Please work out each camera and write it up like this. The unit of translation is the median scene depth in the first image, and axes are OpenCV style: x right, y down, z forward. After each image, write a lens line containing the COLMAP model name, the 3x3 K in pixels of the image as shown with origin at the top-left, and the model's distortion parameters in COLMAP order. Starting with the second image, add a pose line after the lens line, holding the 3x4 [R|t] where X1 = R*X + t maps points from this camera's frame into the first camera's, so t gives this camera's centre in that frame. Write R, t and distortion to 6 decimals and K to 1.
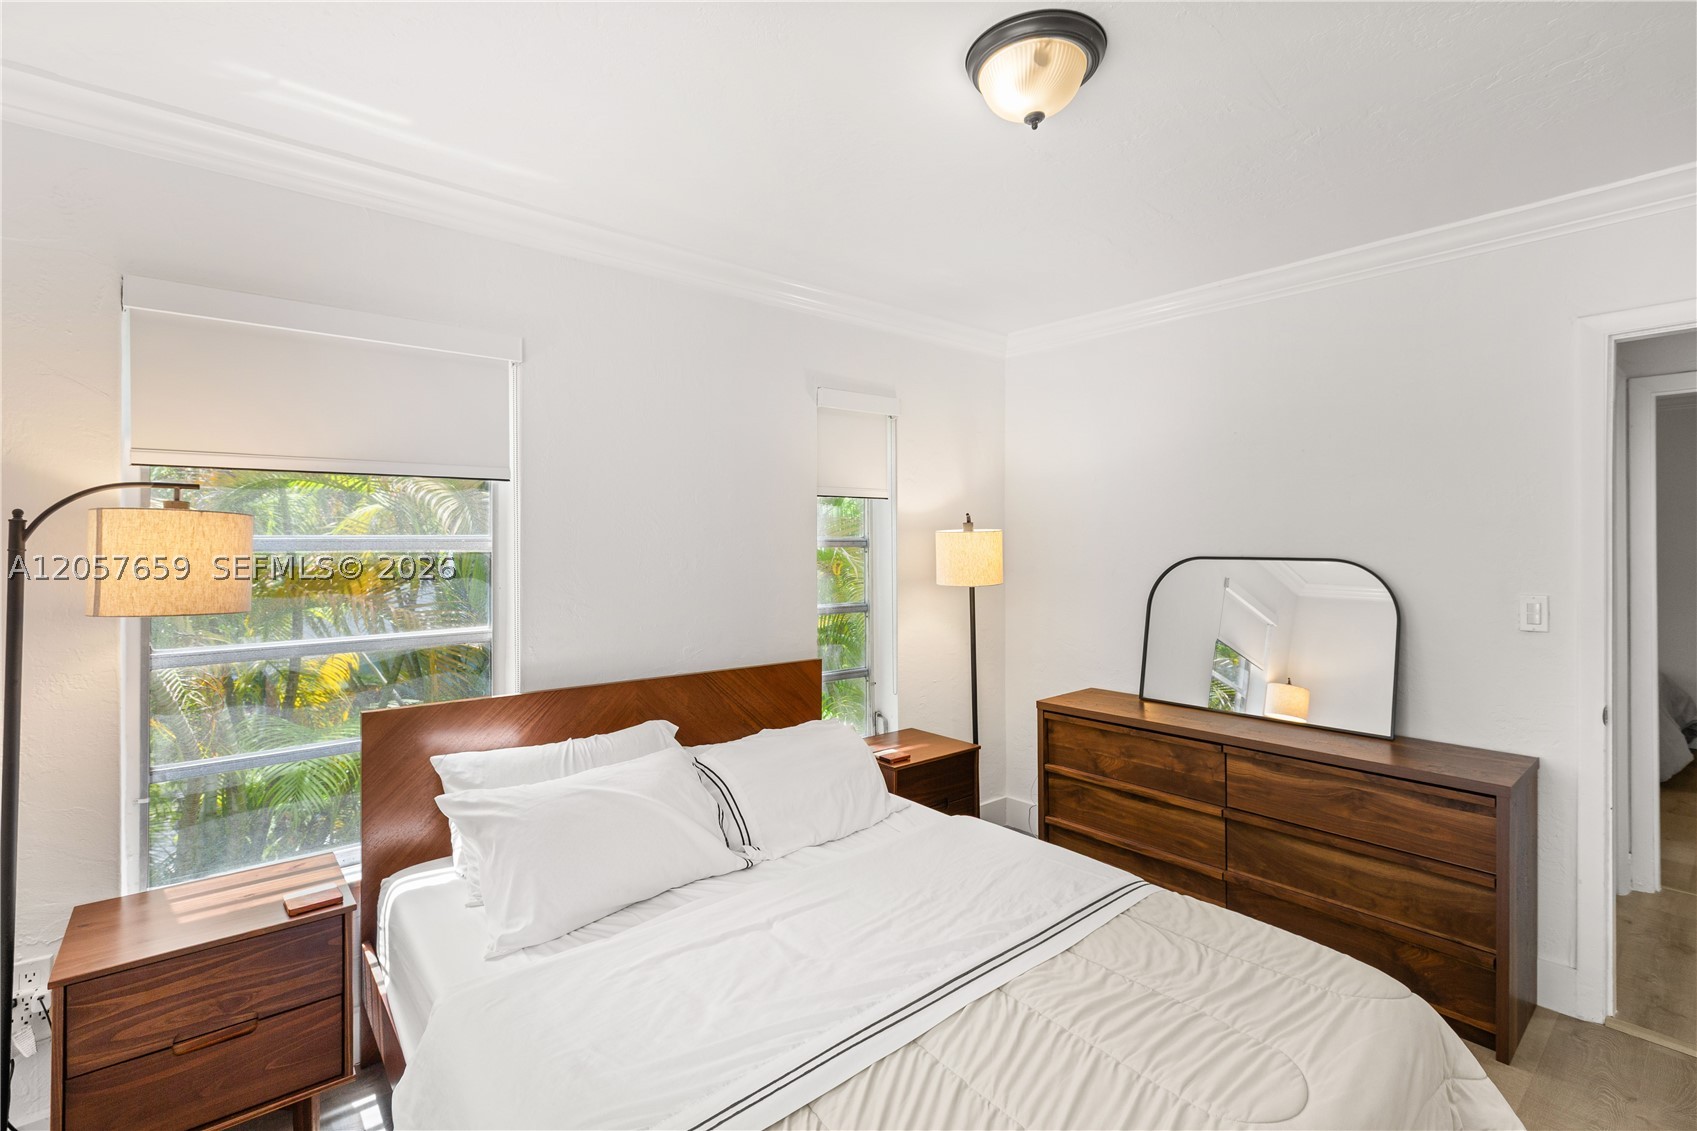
lens RADIAL K [[772.2, 0, 820.7], [0, 772.2, 545.0], [0, 0, 1]] dist [-0.000541, -0.000024]
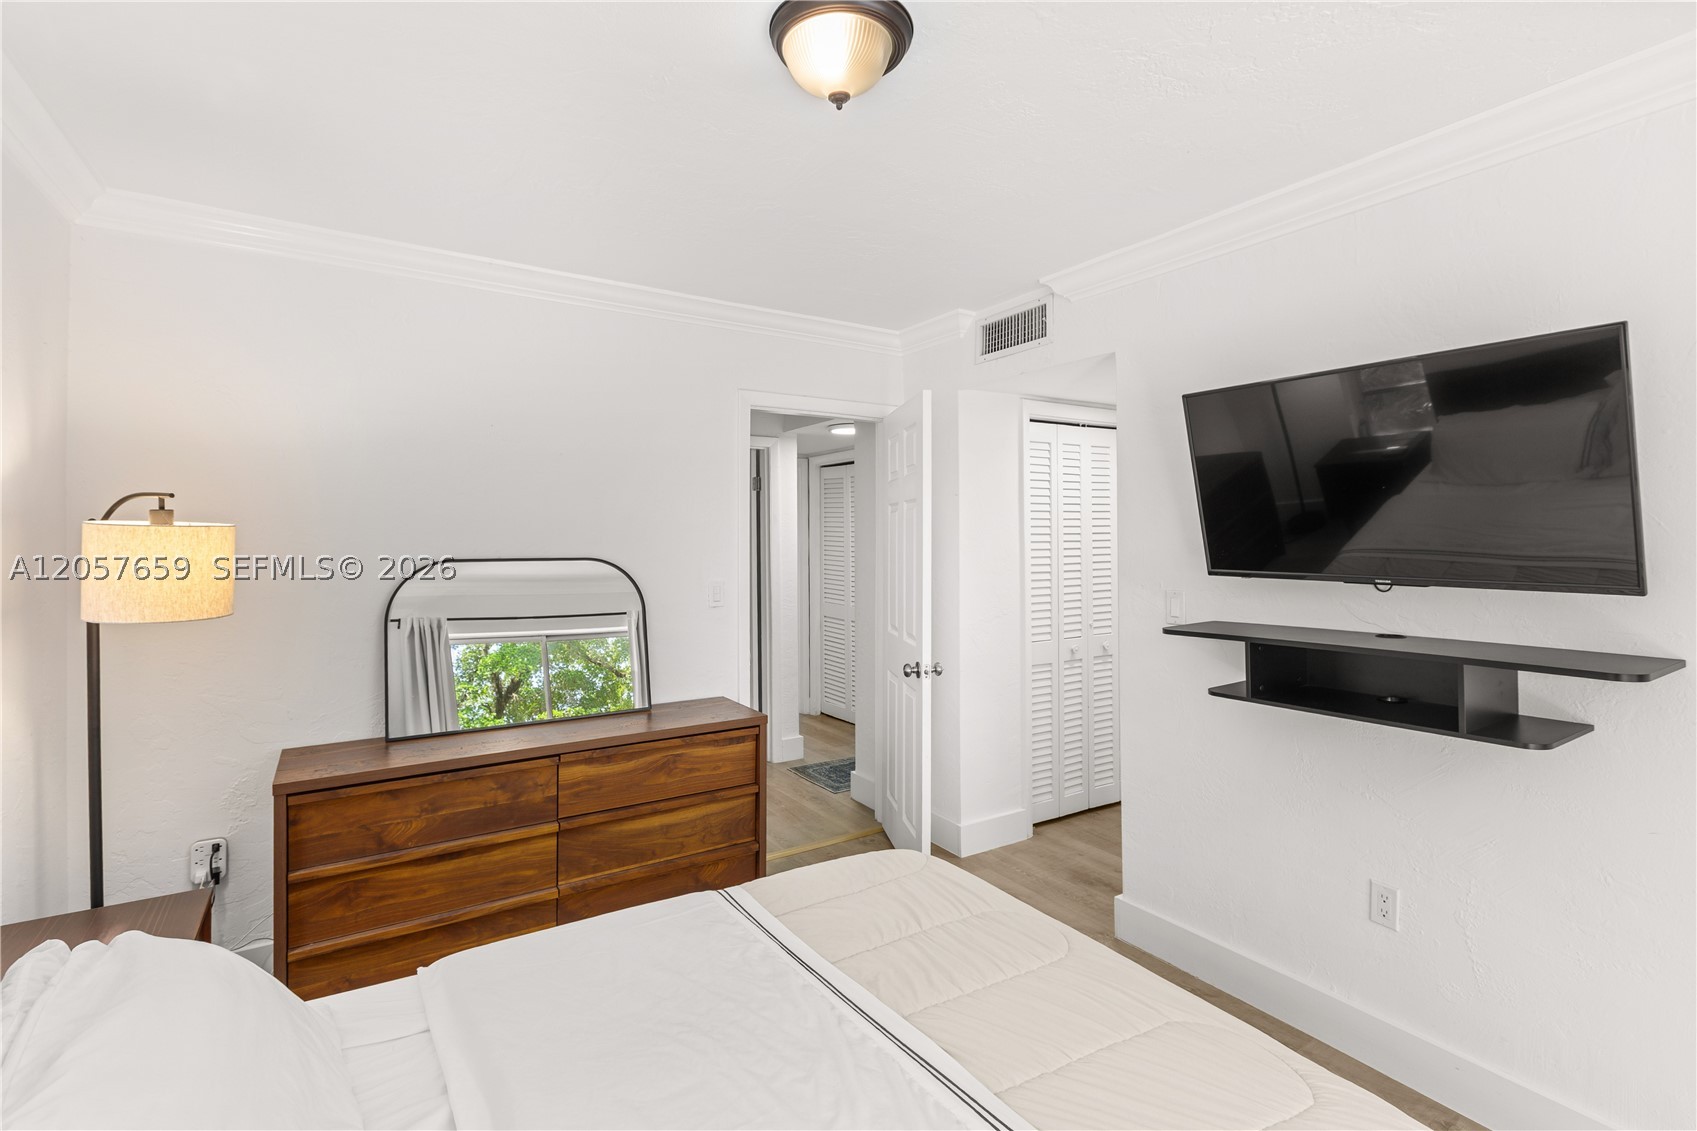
lens RADIAL K [[772.2, 0, 820.7], [0, 772.2, 545.0], [0, 0, 1]] dist [-0.000541, -0.000024]
pose [[0.129907, -0.002343, 0.991523, -0.375201], [0.008503, 0.999963, 0.001249, 0.000985], [-0.991490, 0.008269, 0.129922, 0.544652]]
